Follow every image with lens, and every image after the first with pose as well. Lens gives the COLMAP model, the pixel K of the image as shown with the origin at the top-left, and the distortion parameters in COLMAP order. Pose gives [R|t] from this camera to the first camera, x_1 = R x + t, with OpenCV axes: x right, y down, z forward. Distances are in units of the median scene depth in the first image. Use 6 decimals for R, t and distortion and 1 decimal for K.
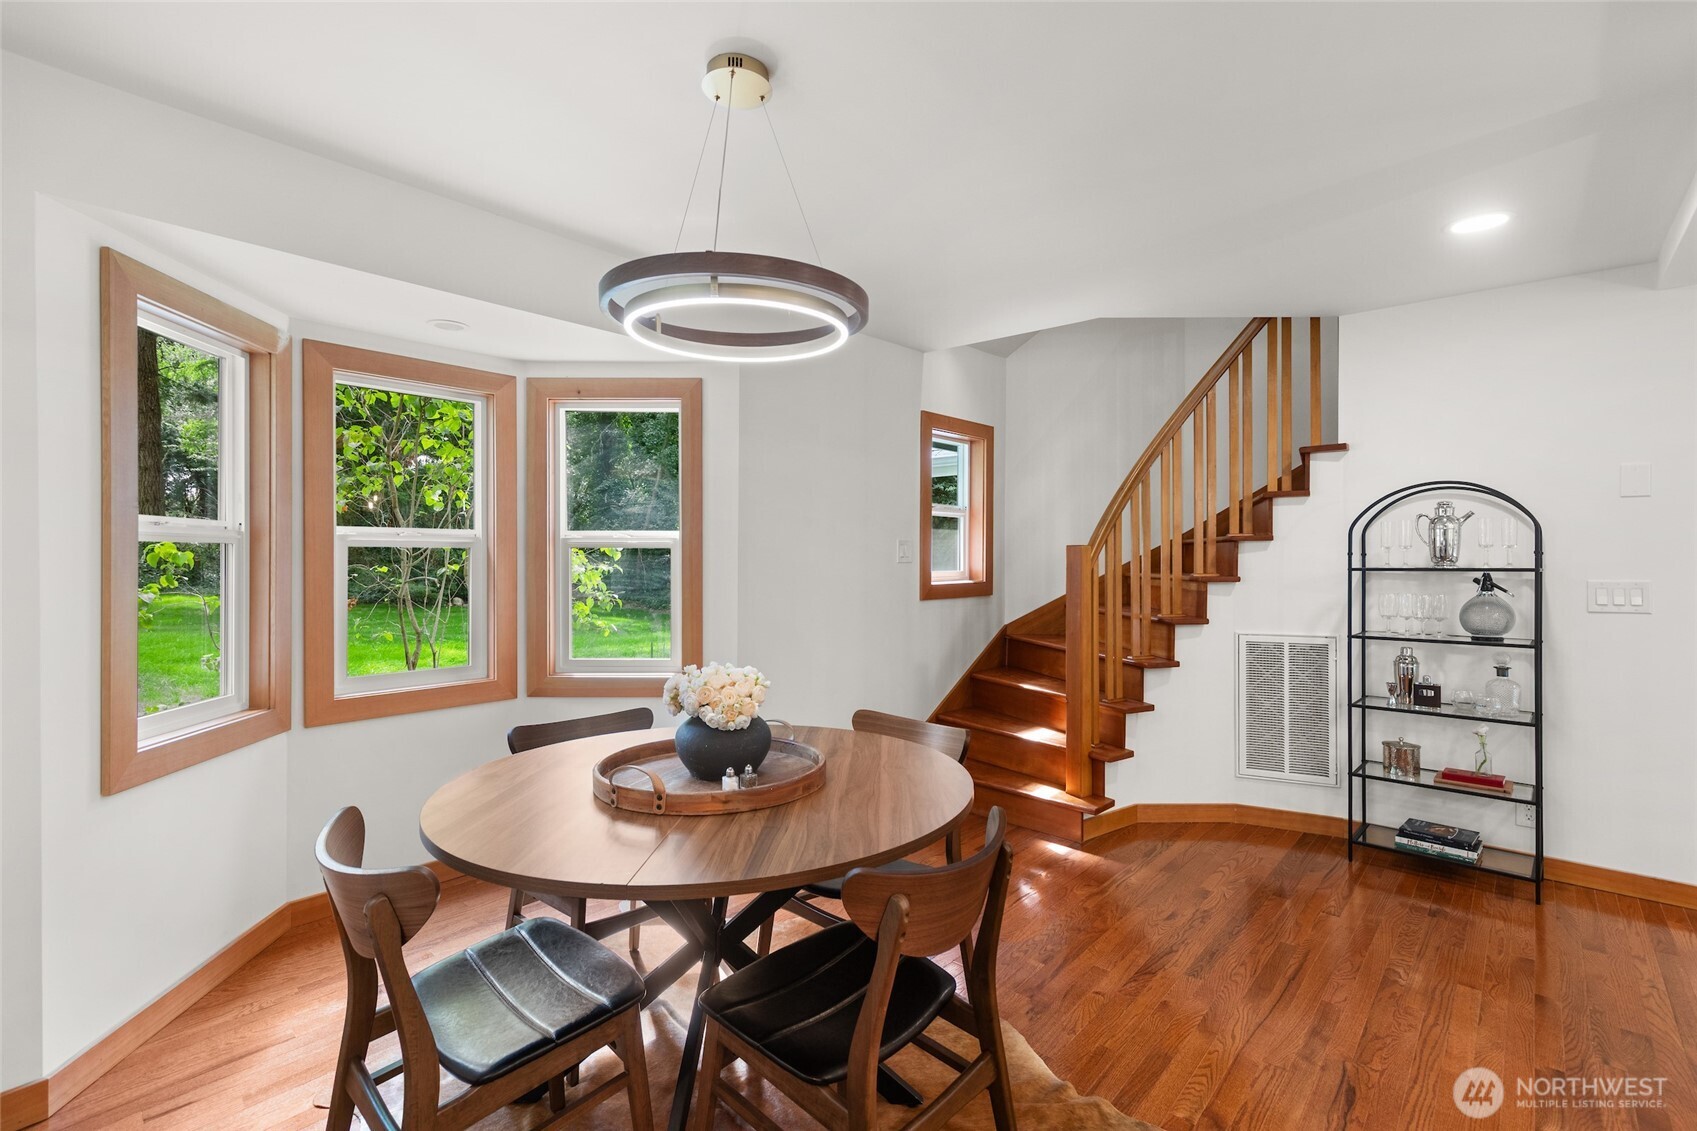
lens RADIAL K [[768.1, 0, 848.5], [0, 768.1, 560.0], [0, 0, 1]] dist [0.004429, 0.002863]
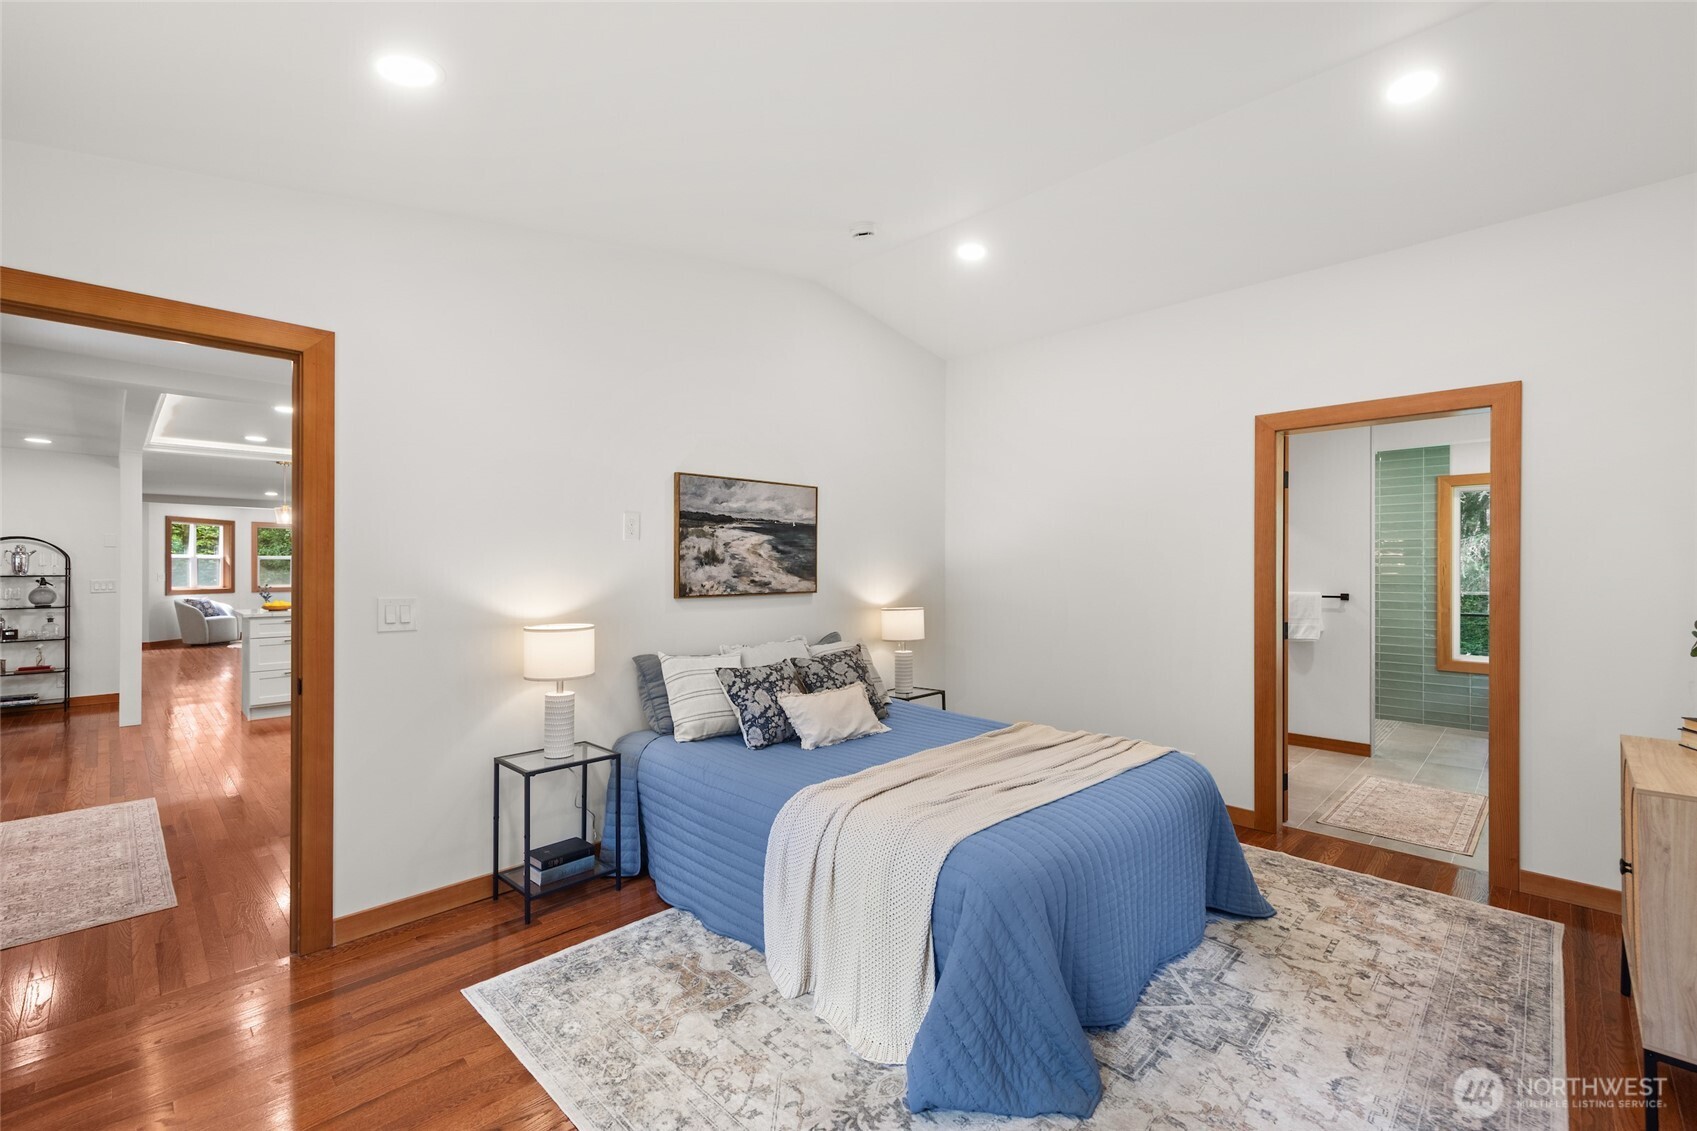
lens RADIAL K [[711.0, 0, 849.8], [0, 711.0, 568.6], [0, 0, 1]] dist [0.008646, -0.001236]
pose [[0.042757, 0.002743, 0.999082, -1.147976], [-0.002235, 0.999994, -0.002649, -0.009137], [-0.999083, -0.002119, 0.042762, -1.422883]]
